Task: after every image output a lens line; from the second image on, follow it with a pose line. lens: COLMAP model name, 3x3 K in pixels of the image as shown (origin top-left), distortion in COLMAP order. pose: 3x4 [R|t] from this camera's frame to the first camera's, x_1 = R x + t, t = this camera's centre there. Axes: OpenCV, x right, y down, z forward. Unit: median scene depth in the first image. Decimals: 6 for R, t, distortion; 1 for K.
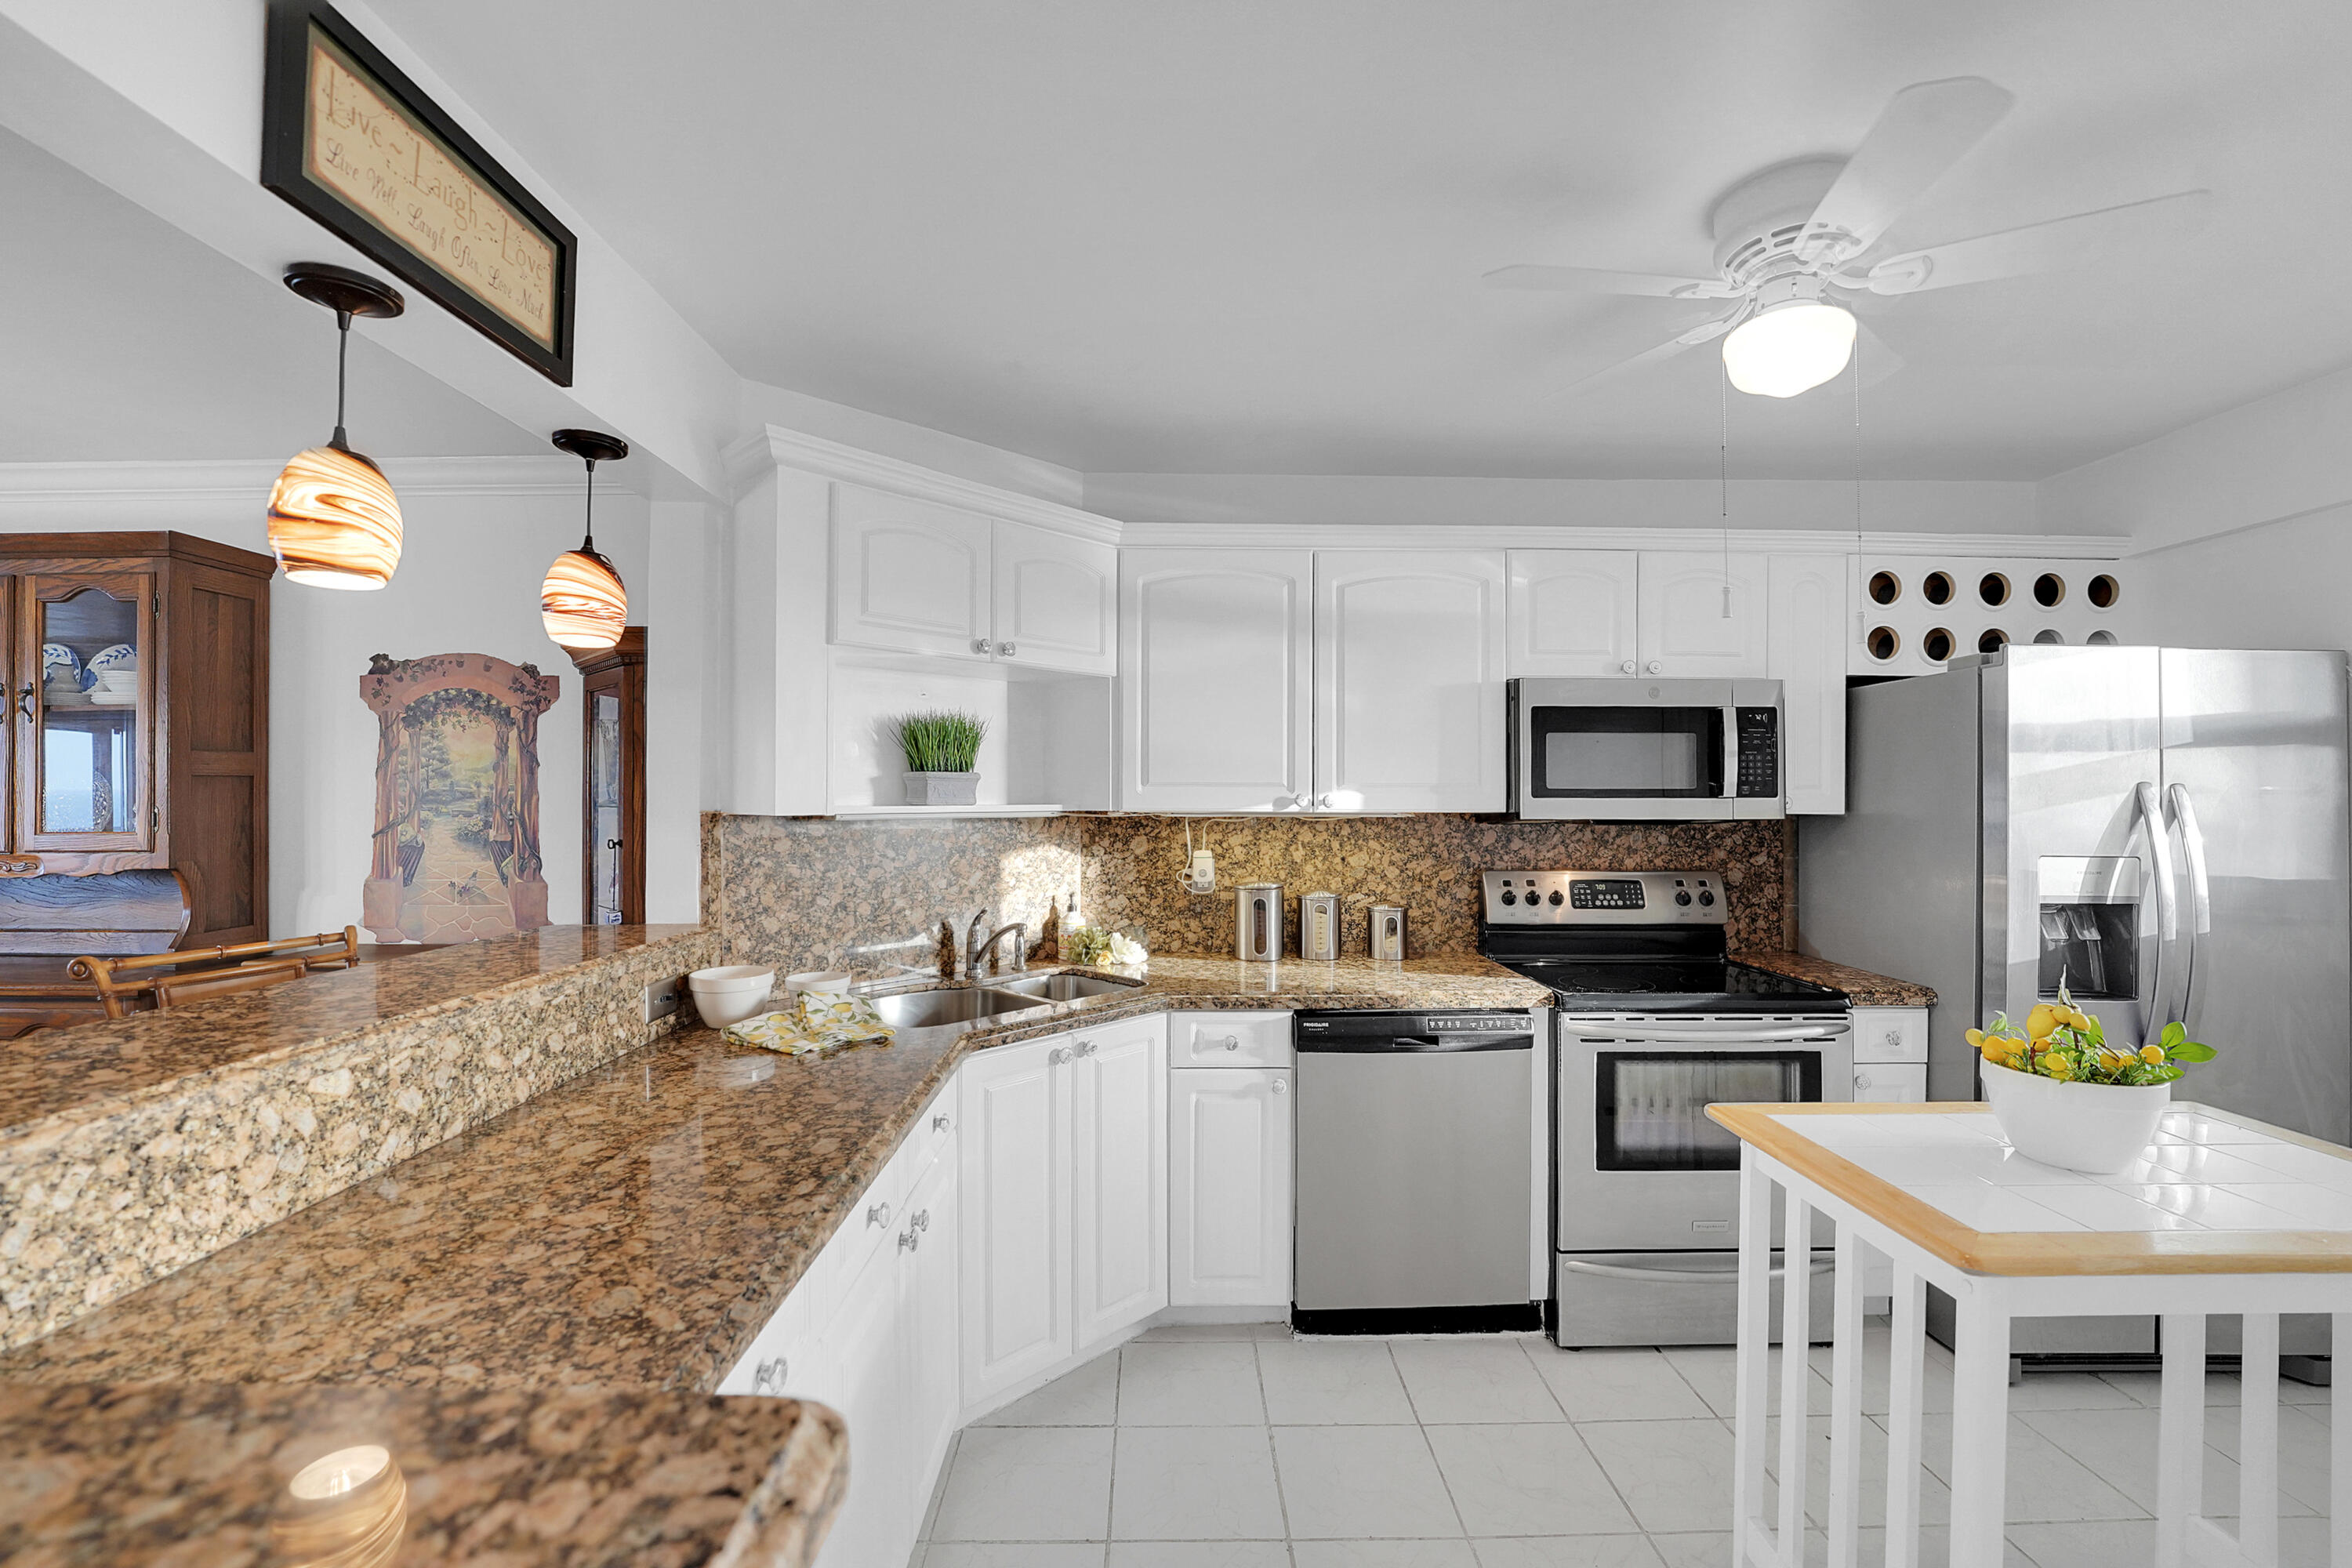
lens RADIAL K [[980.6, 0, 1166.9], [0, 980.6, 789.1], [0, 0, 1]] dist [-0.027972, 0.001544]
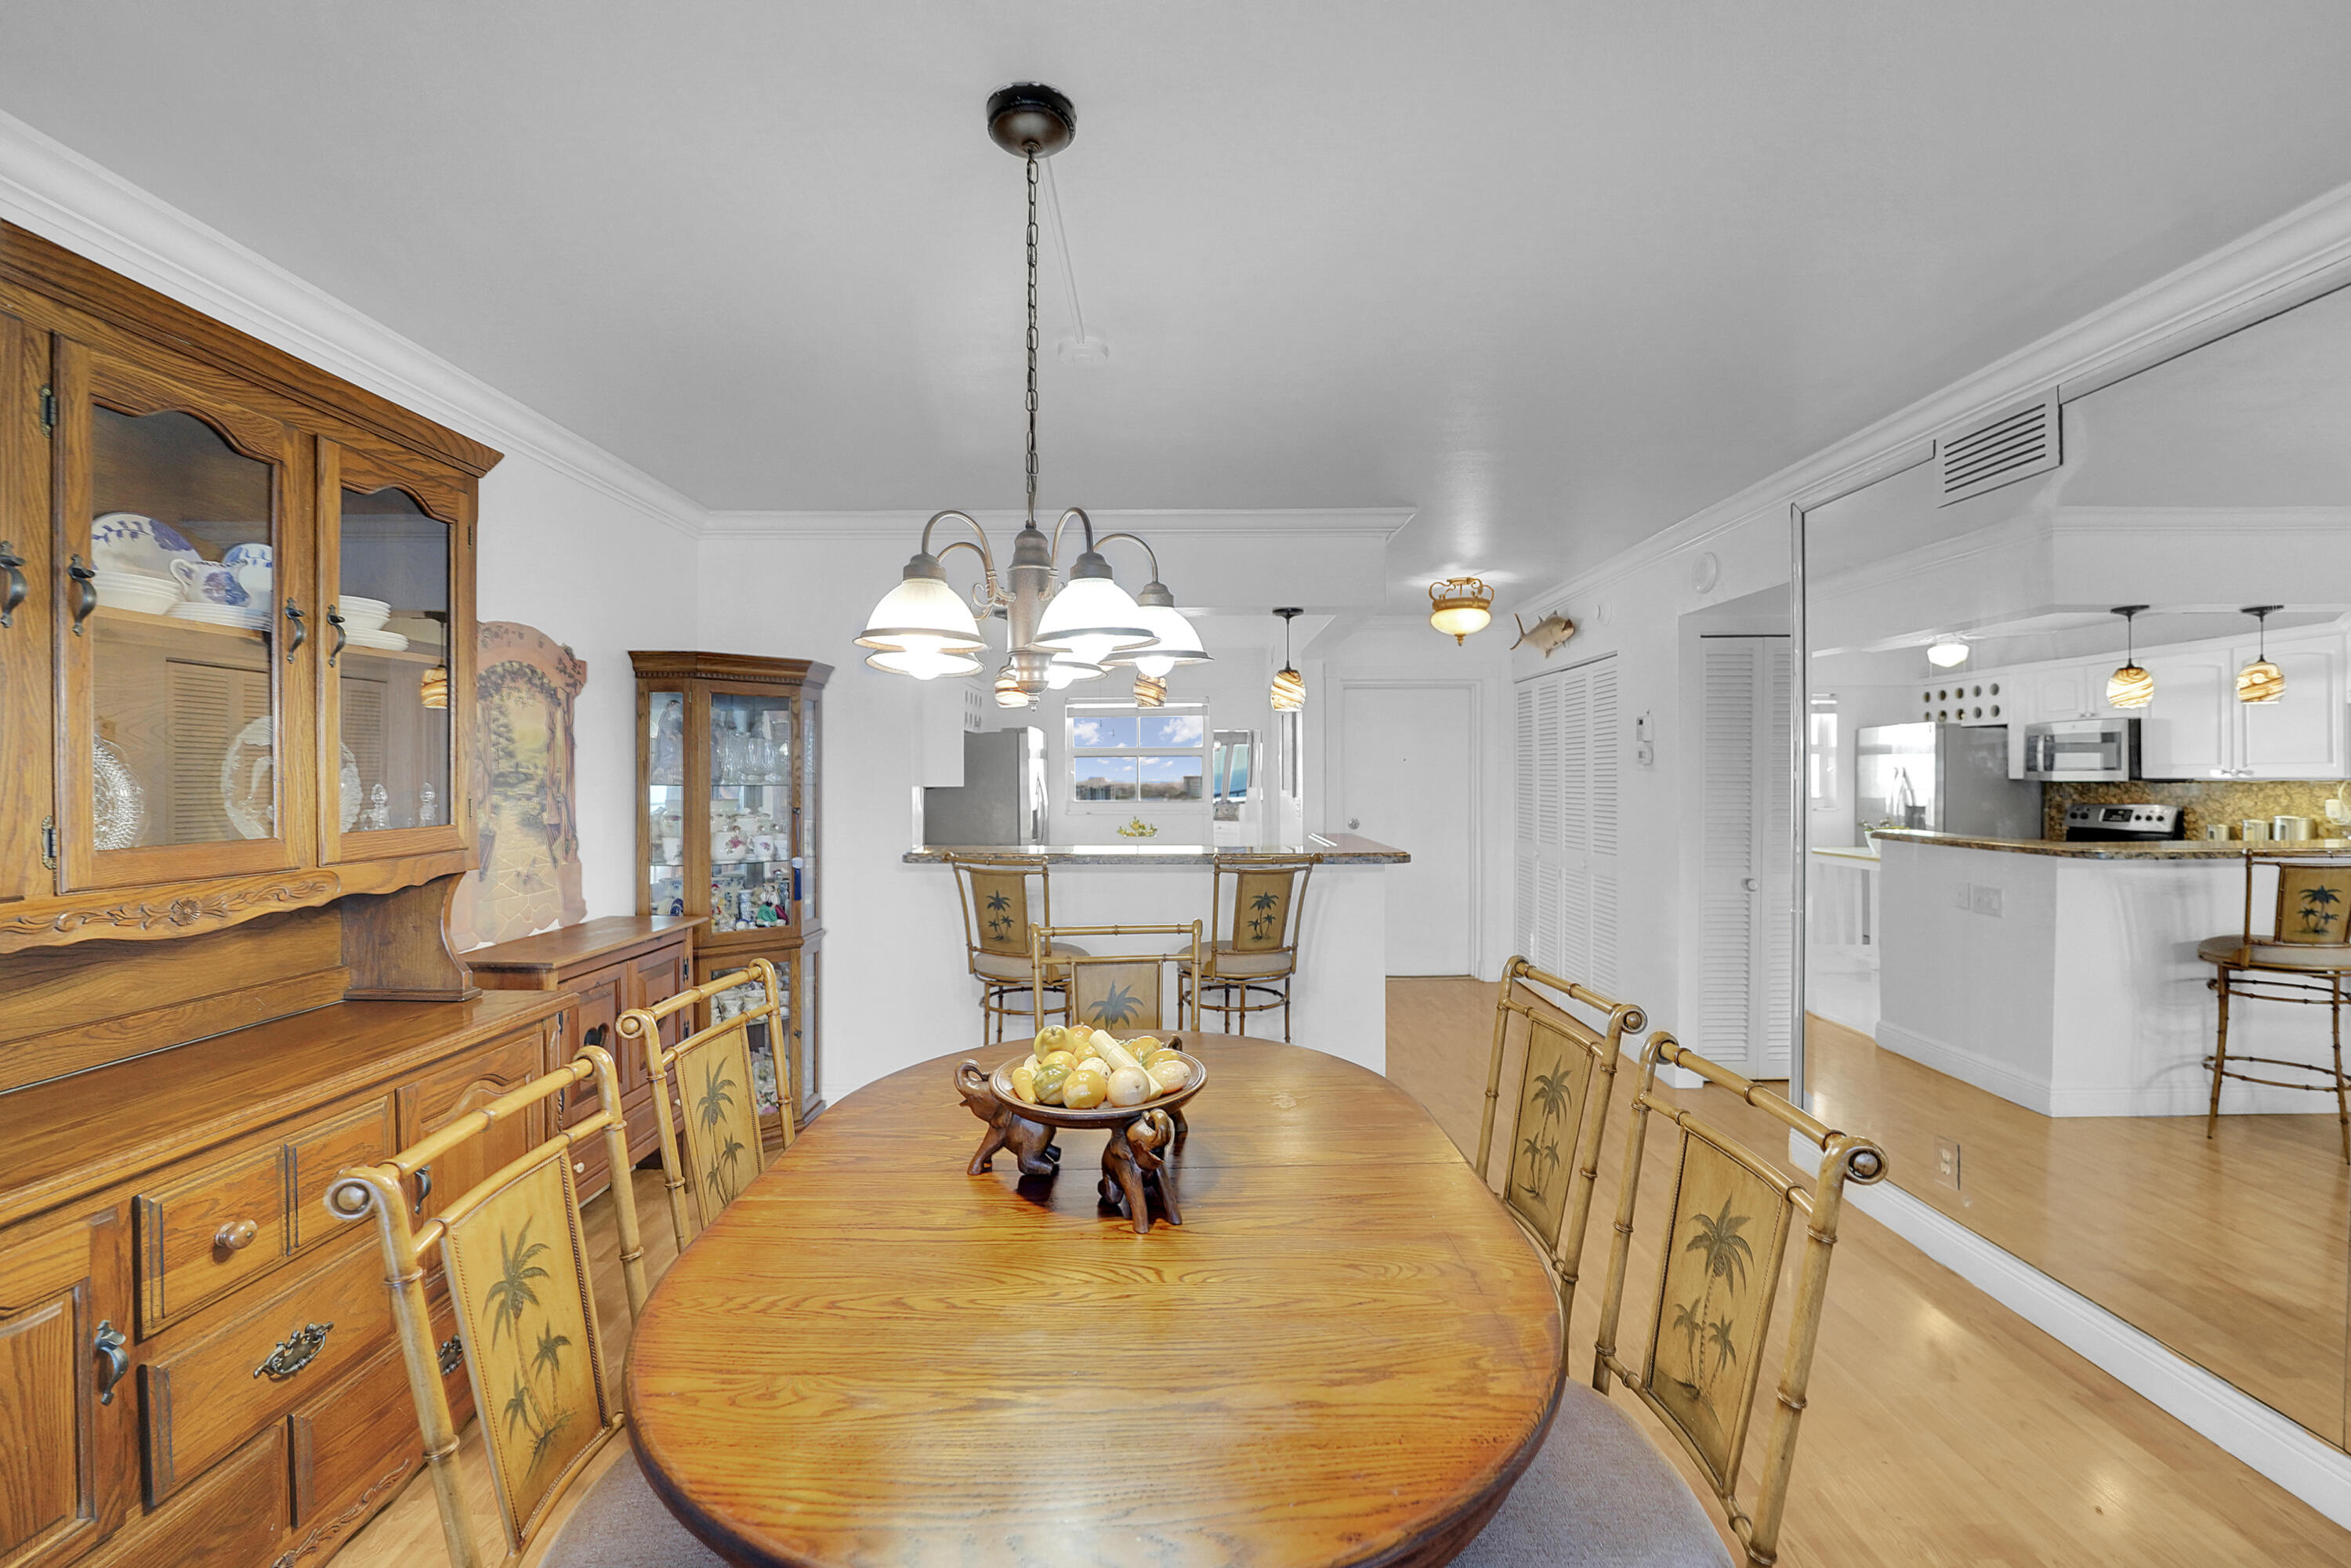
lens RADIAL K [[980.1, 0, 1195.1], [0, 980.1, 759.5], [0, 0, 1]] dist [-0.027972, 0.001544]
pose [[0.002509, 0.016245, 0.999865, -1.834329], [-0.004336, 0.999859, -0.016234, 0.001967], [-0.999987, -0.004294, 0.002579, 0.389057]]
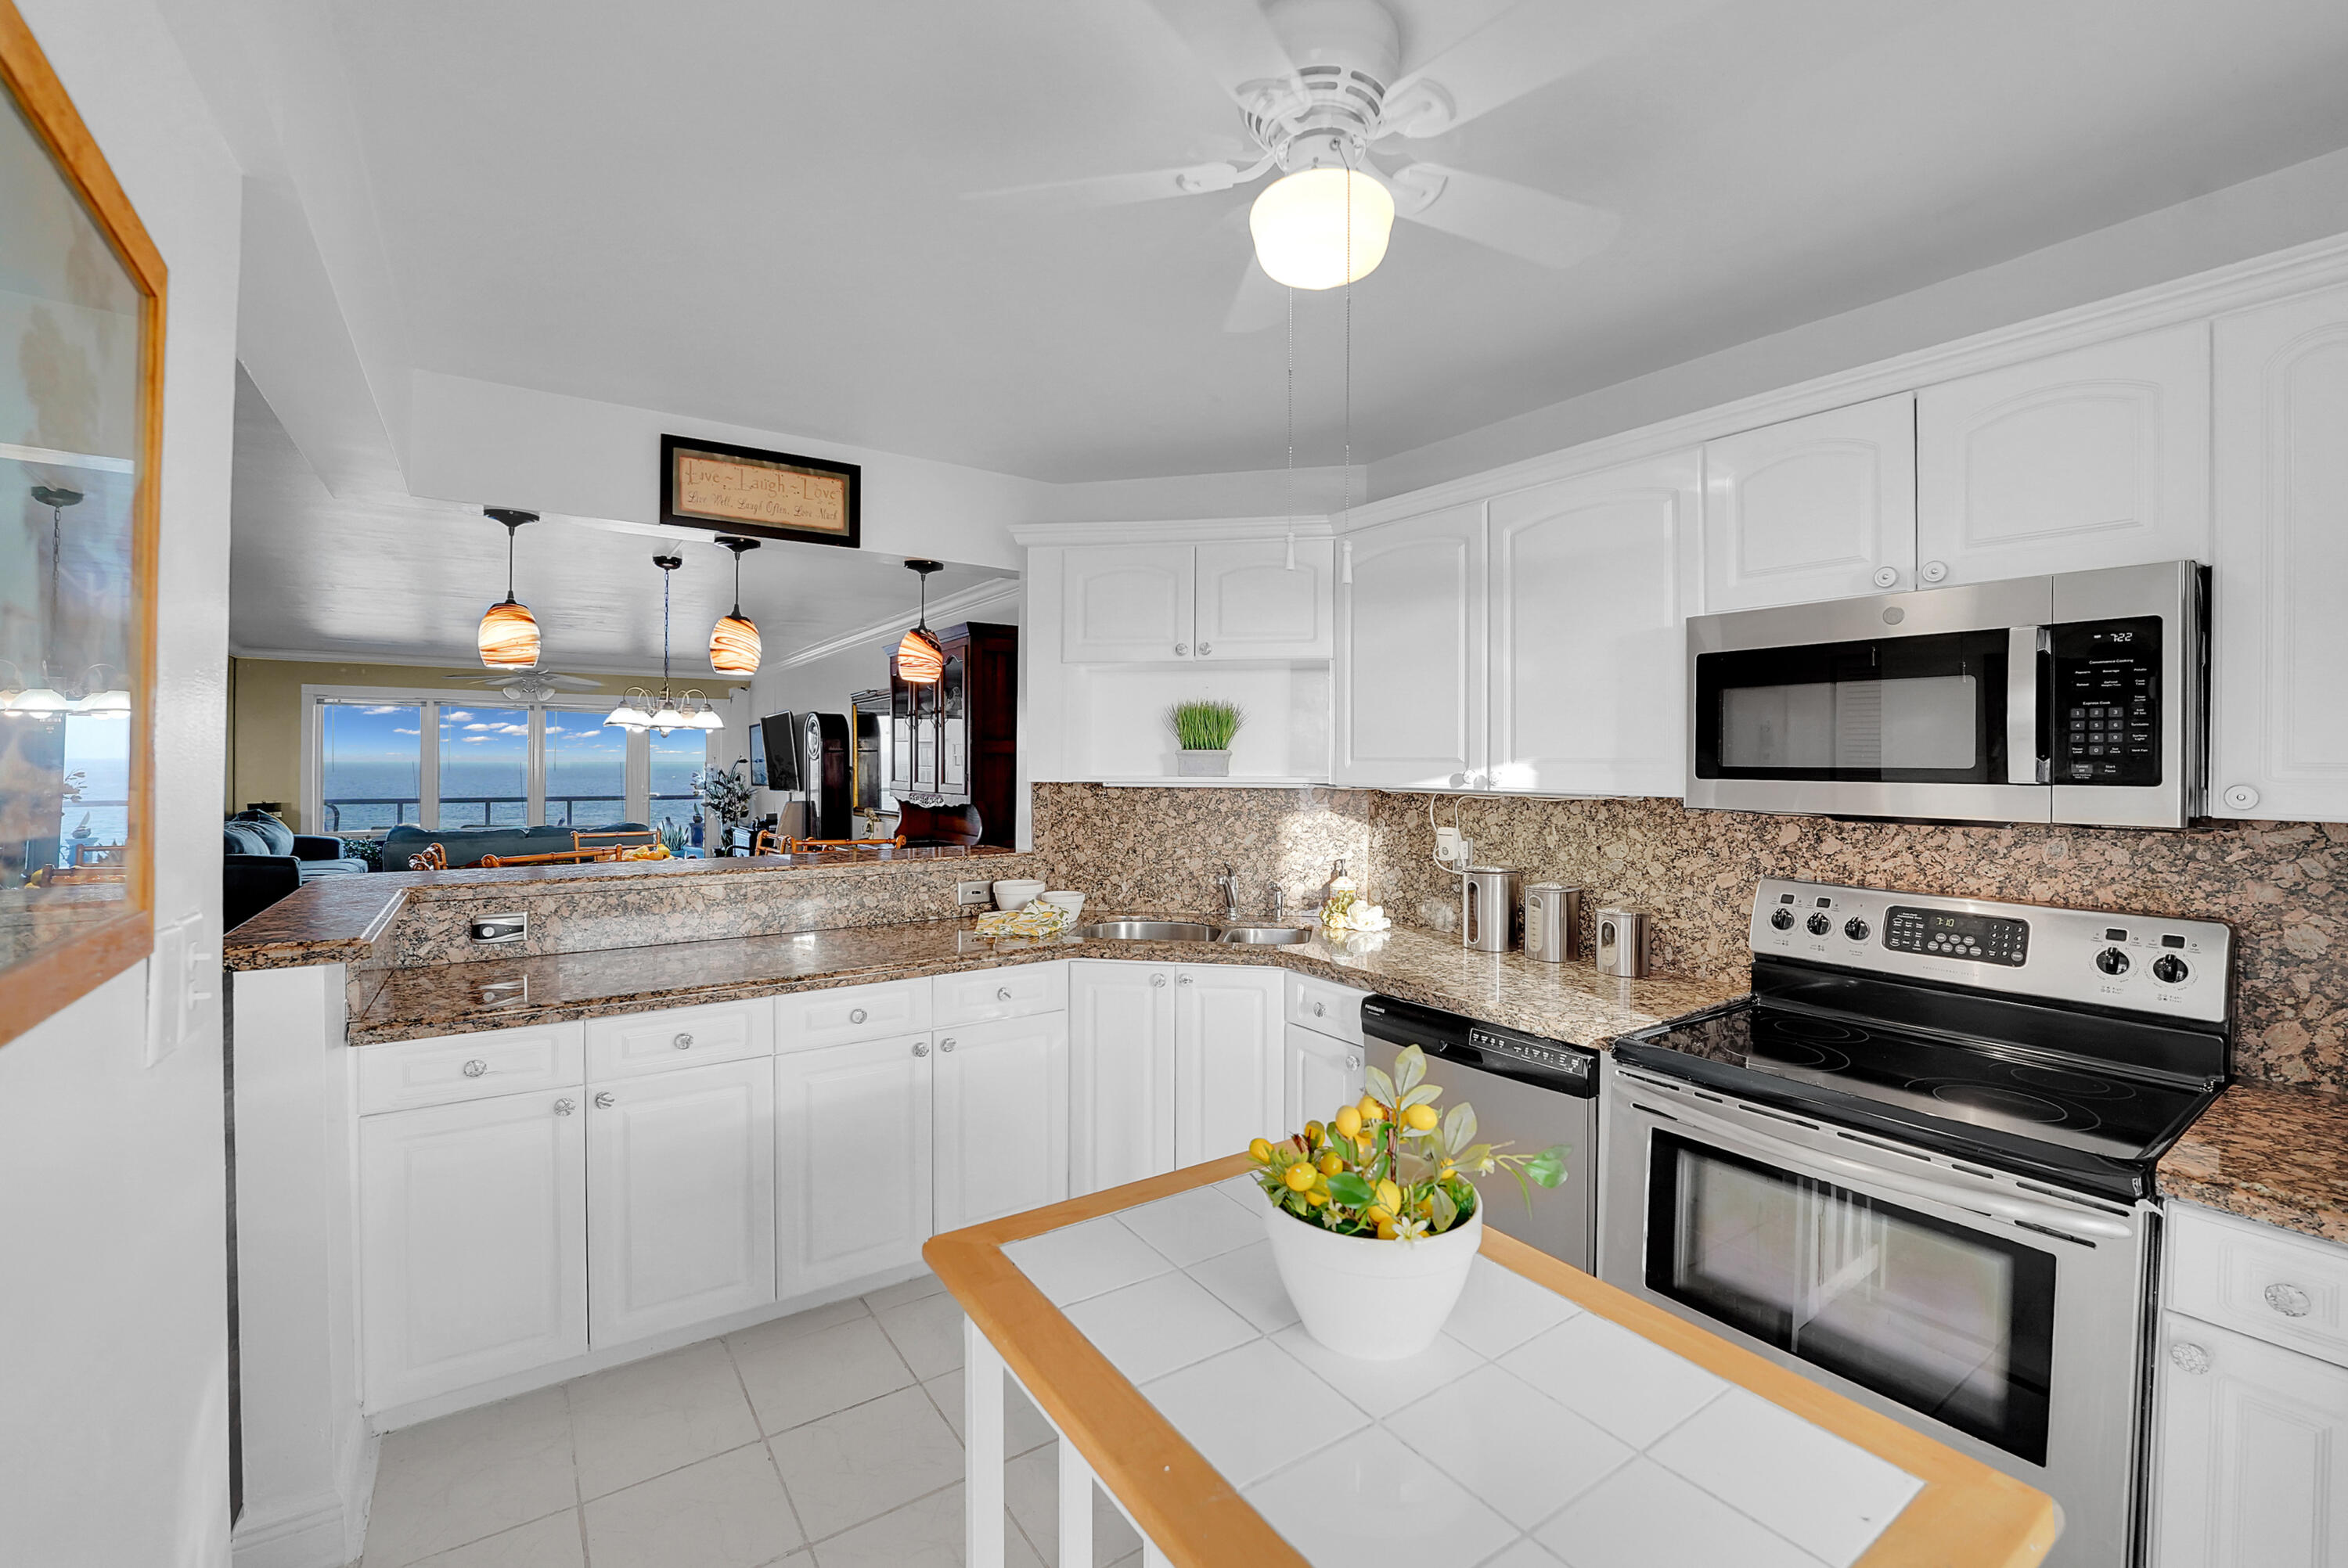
lens RADIAL K [[978.8, 0, 1174.7], [0, 978.8, 761.2], [0, 0, 1]] dist [-0.027972, 0.001544]
pose [[0.561517, 0.002784, -0.827460, 0.731241], [0.001096, 0.999991, 0.004108, -0.007451], [0.827464, -0.003214, 0.561509, 0.255828]]
